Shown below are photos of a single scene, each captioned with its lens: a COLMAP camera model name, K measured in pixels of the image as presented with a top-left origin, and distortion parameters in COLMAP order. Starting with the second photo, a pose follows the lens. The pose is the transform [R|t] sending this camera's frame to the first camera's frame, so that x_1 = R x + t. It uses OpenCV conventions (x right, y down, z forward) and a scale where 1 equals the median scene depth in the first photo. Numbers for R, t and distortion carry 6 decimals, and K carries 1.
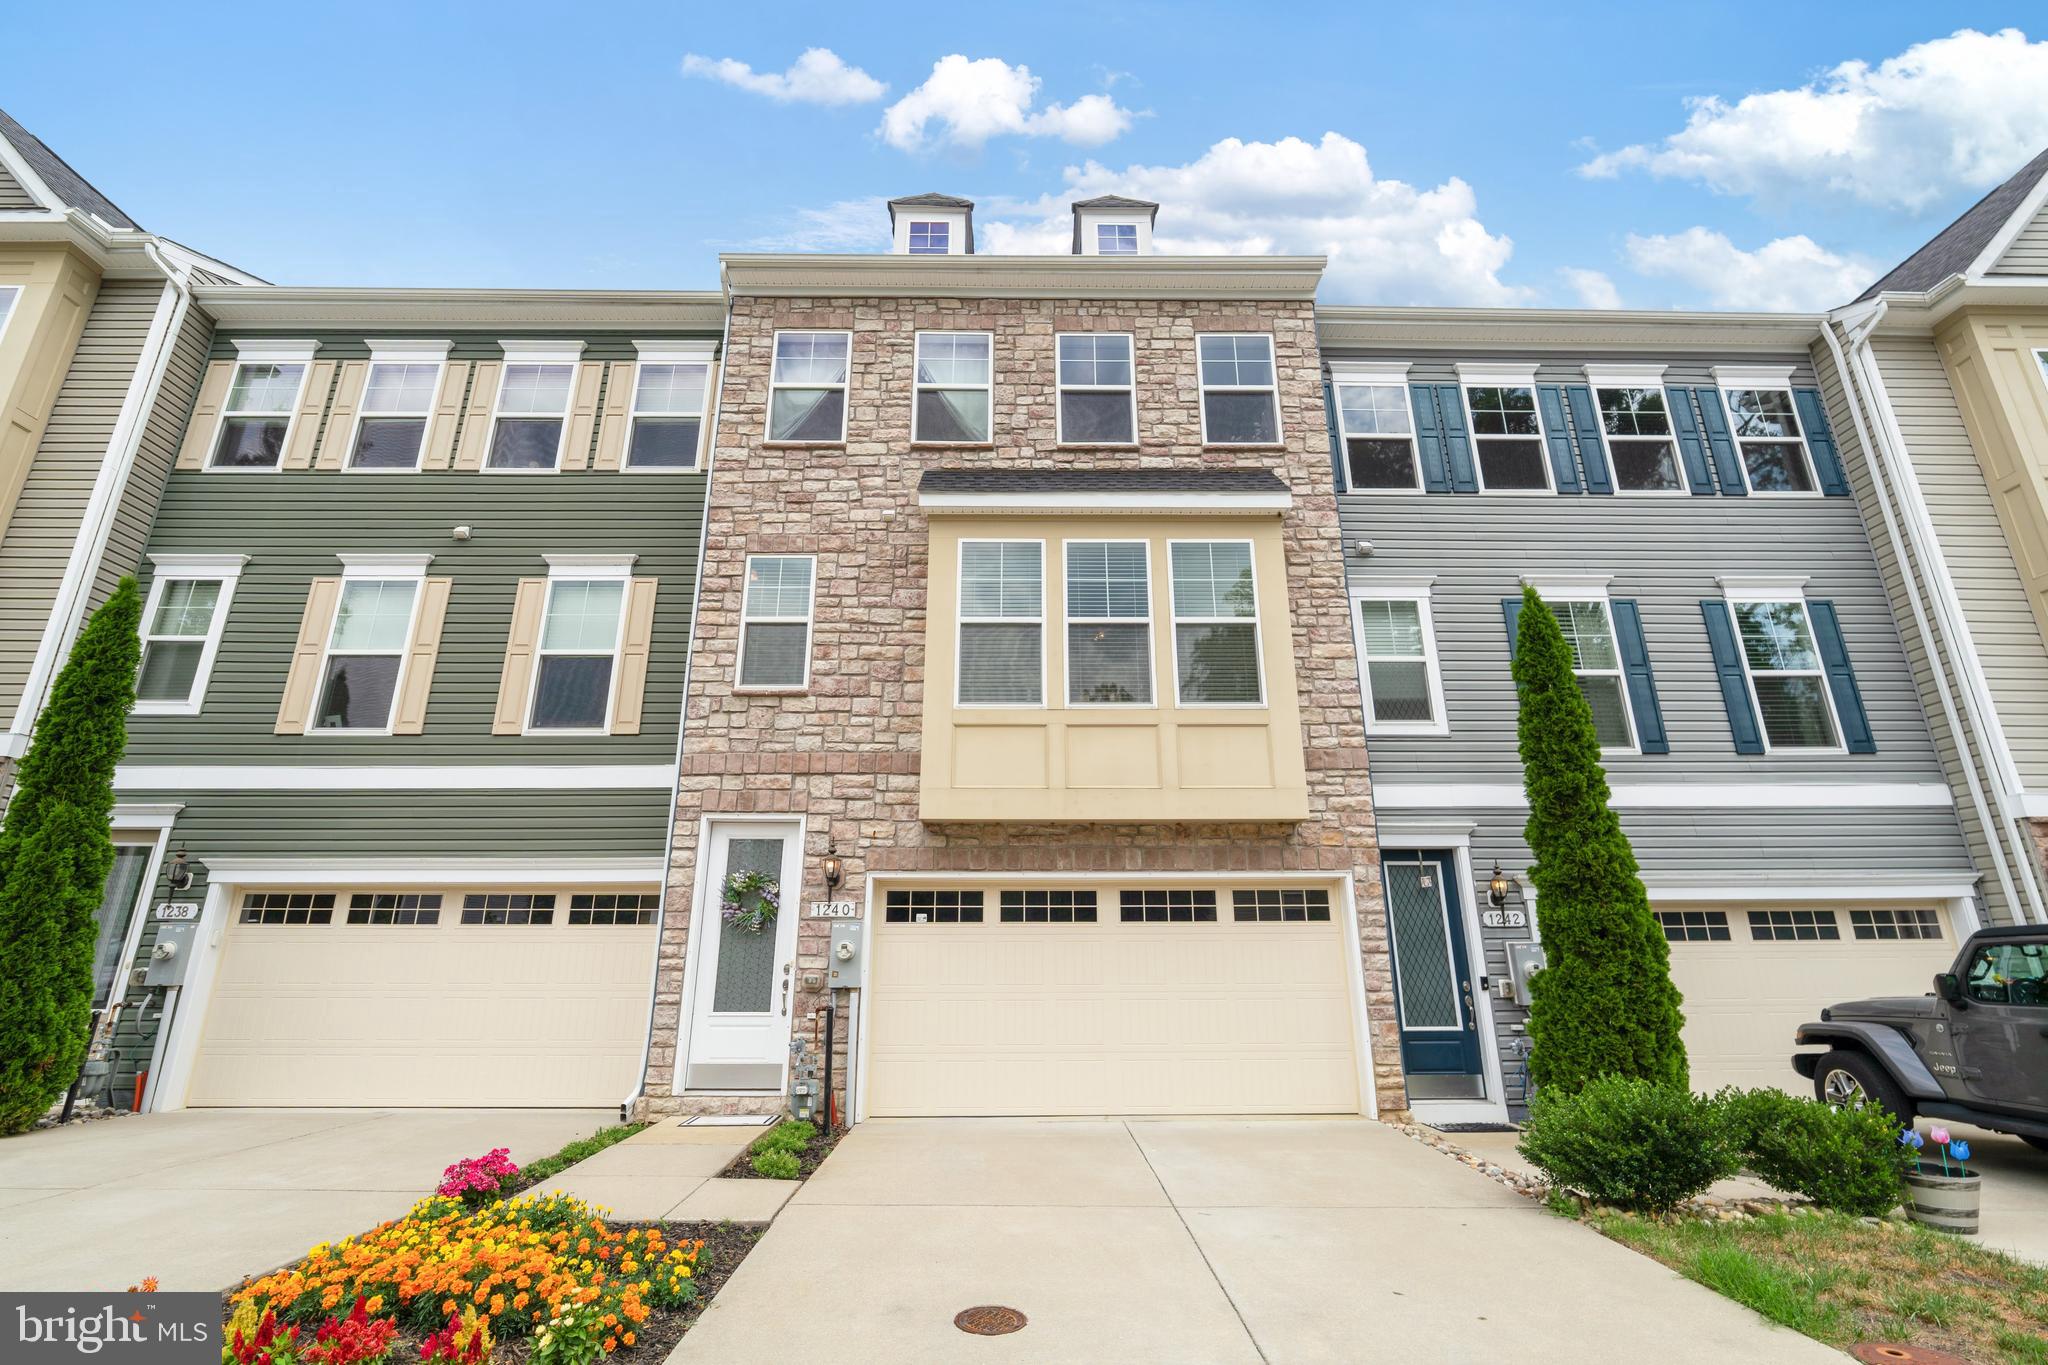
lens RADIAL K [[916.0, 0, 1036.1], [0, 916.0, 684.3], [0, 0, 1]] dist [-0.011223, 0.003553]
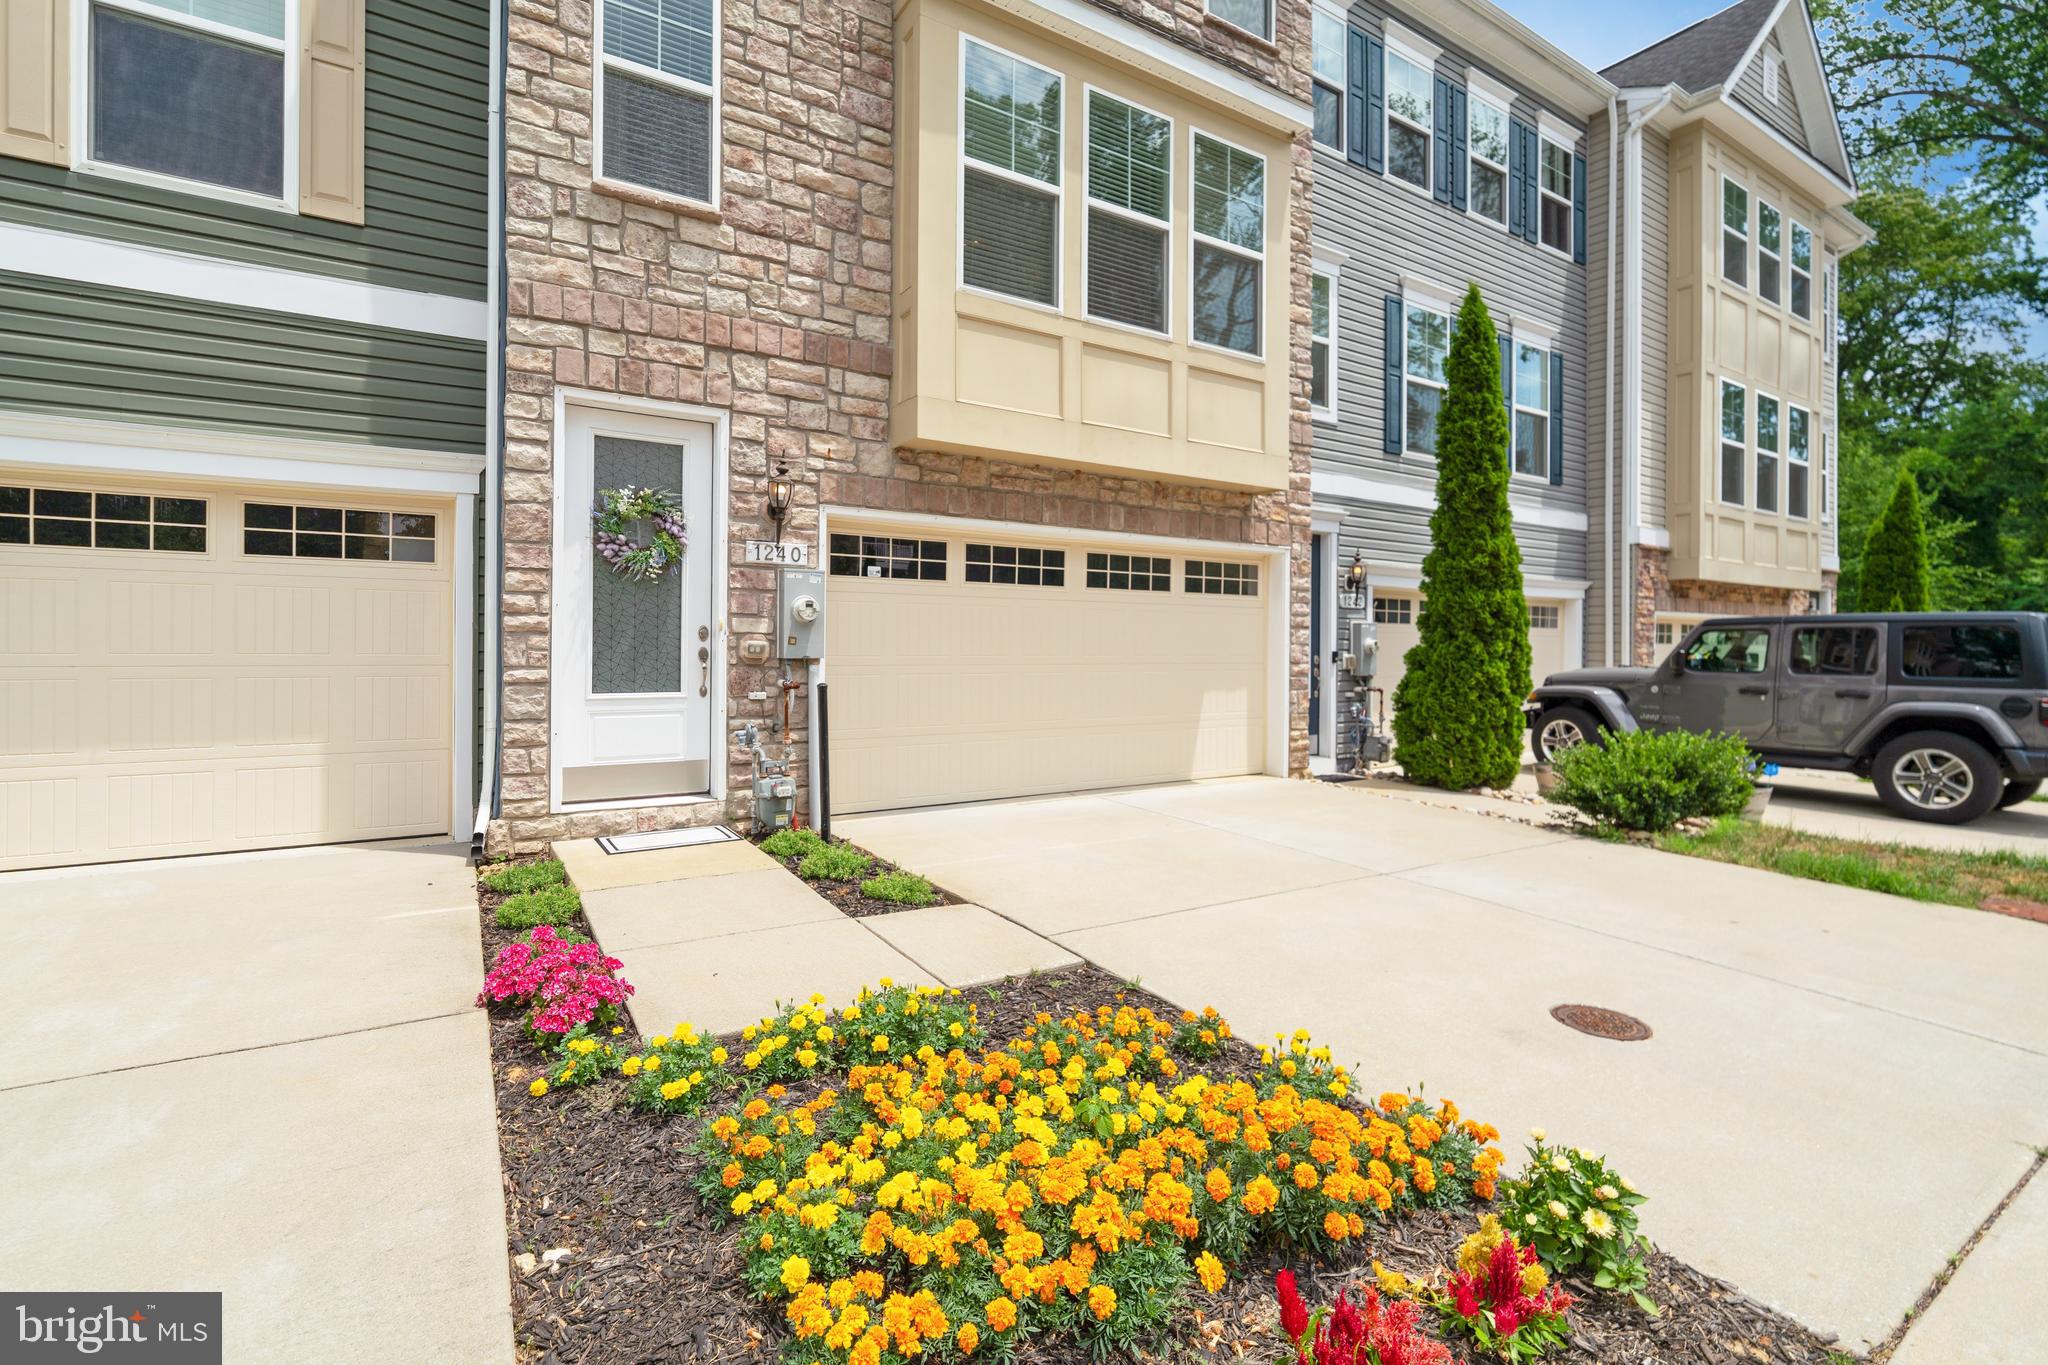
lens RADIAL K [[916.0, 0, 1022.5], [0, 916.0, 655.2], [0, 0, 1]] dist [-0.011223, 0.003553]
pose [[0.854444, 0.003886, 0.519529, -0.413053], [-0.160981, 0.952739, 0.257630, 0.104864], [-0.493974, -0.303765, 0.814688, 0.297364]]
